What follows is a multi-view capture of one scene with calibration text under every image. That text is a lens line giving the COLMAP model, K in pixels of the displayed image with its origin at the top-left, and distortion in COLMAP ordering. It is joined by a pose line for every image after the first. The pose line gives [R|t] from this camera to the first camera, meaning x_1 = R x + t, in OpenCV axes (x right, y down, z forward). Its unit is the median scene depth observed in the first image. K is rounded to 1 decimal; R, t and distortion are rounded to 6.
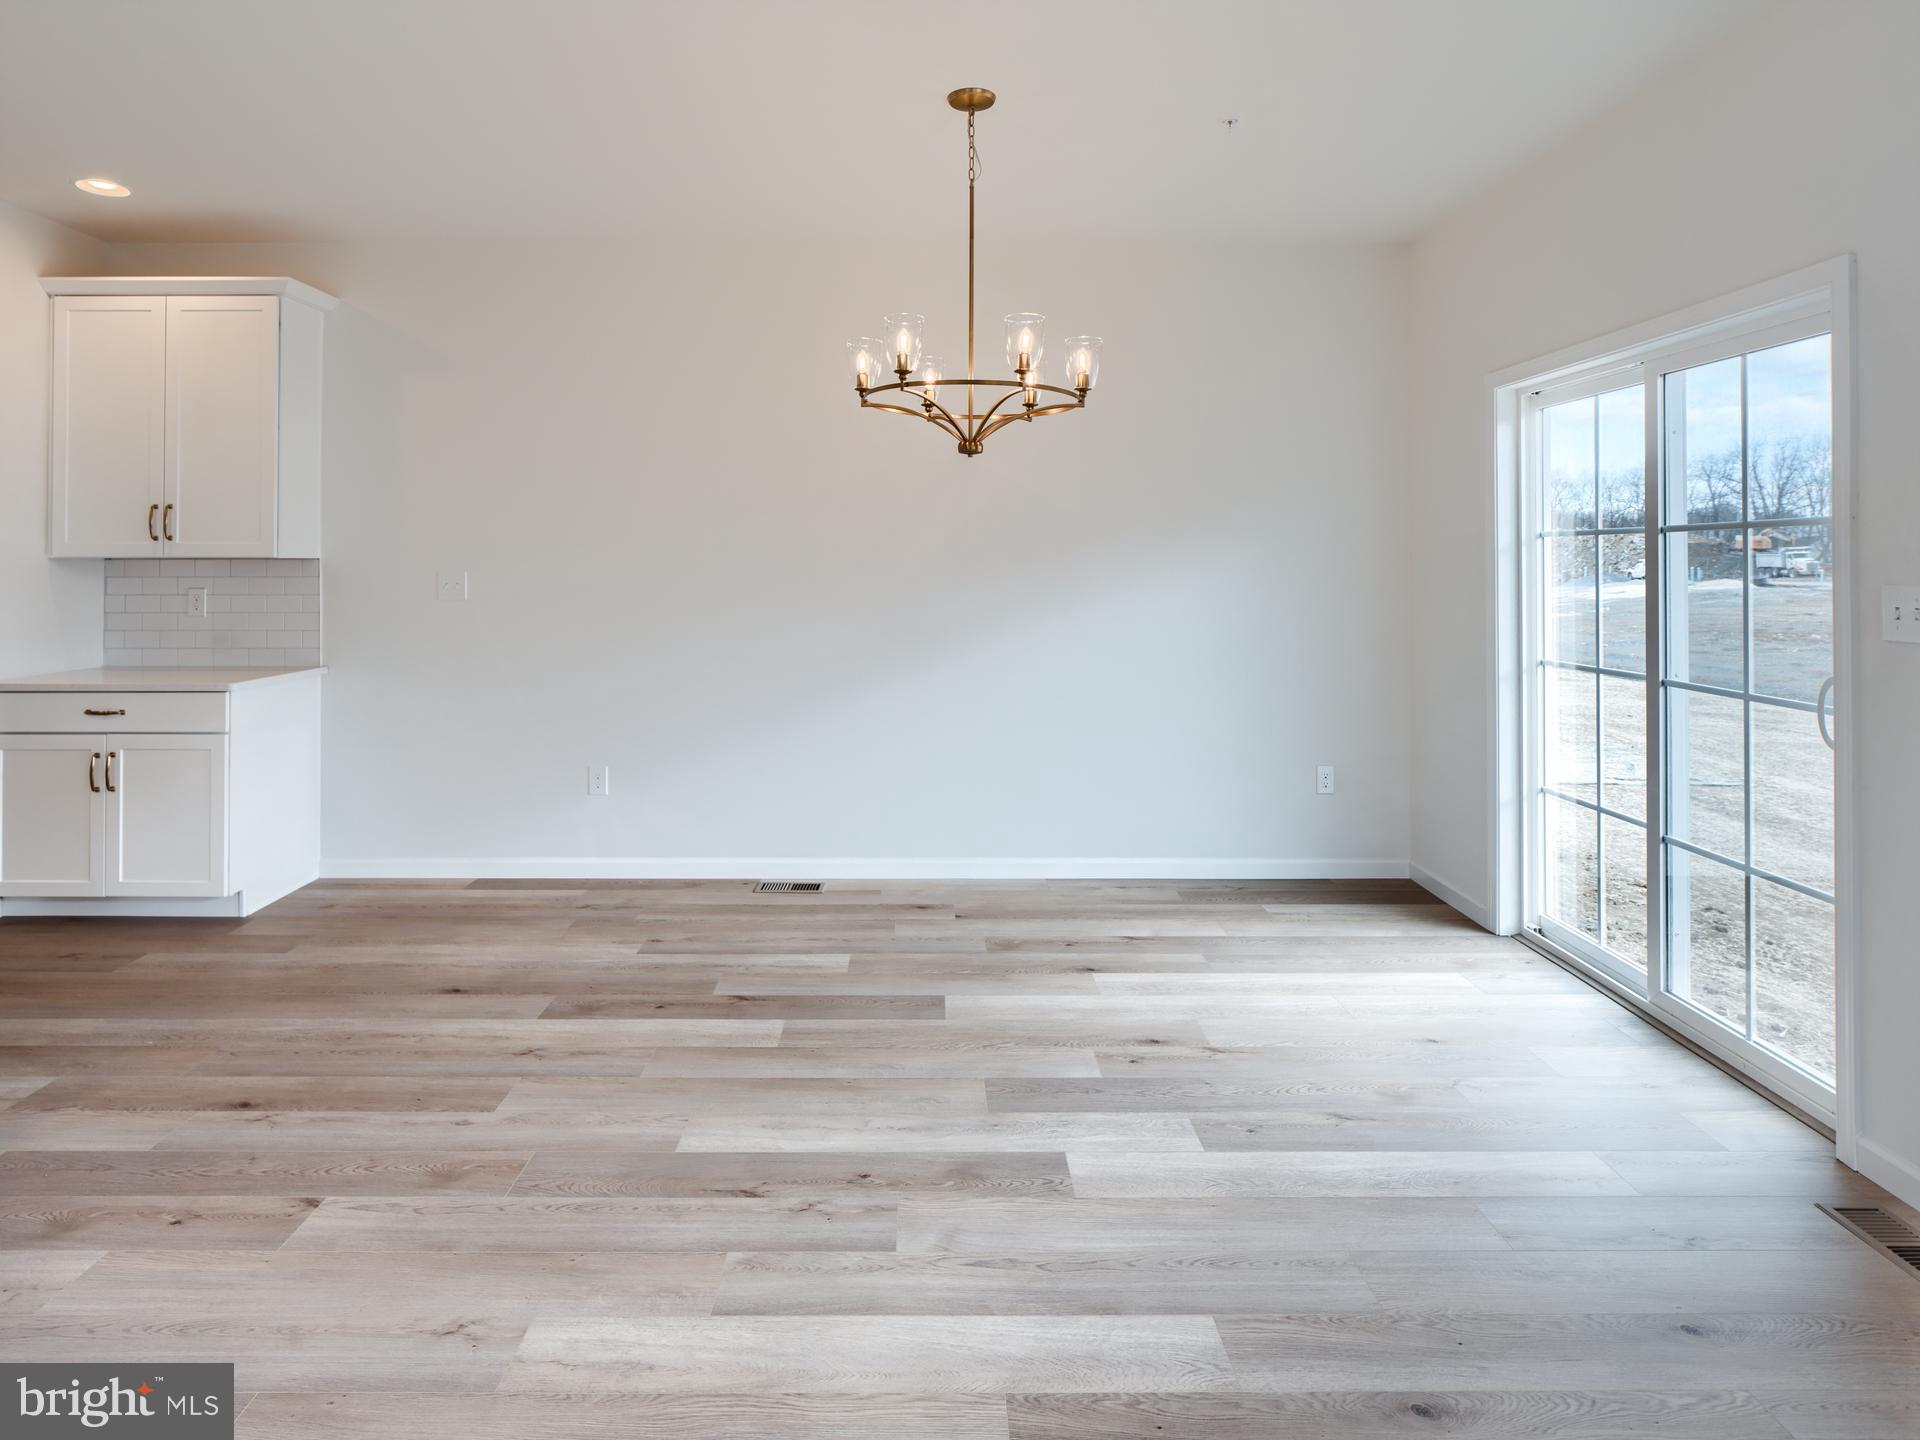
lens RADIAL K [[1094.9, 0, 931.1], [0, 1094.9, 550.0], [0, 0, 1]] dist [-0.005131, -0.000732]
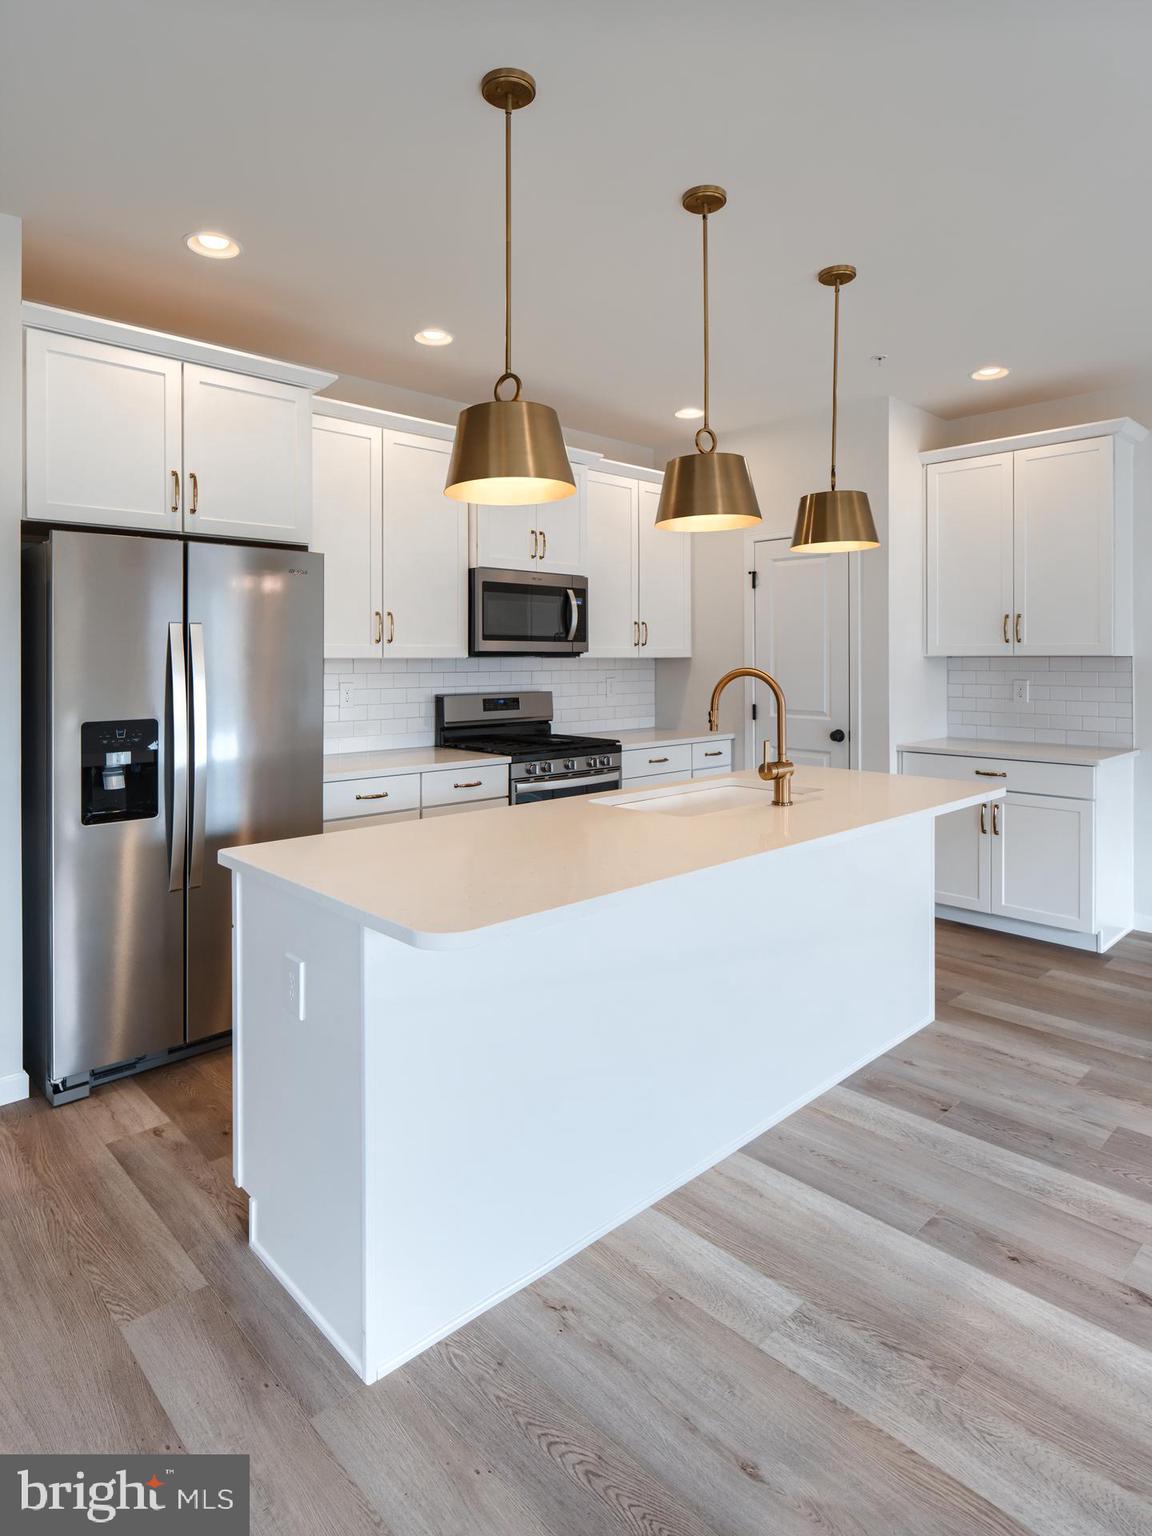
lens RADIAL K [[880.8, 0, 555.6], [0, 880.8, 657.6], [0, 0, 1]] dist [-0.008523, 0.001219]
pose [[0.675303, -0.001885, -0.737538, -0.329350], [0.009444, 0.999937, 0.006092, -0.002397], [0.737480, -0.011079, 0.675278, -0.099425]]
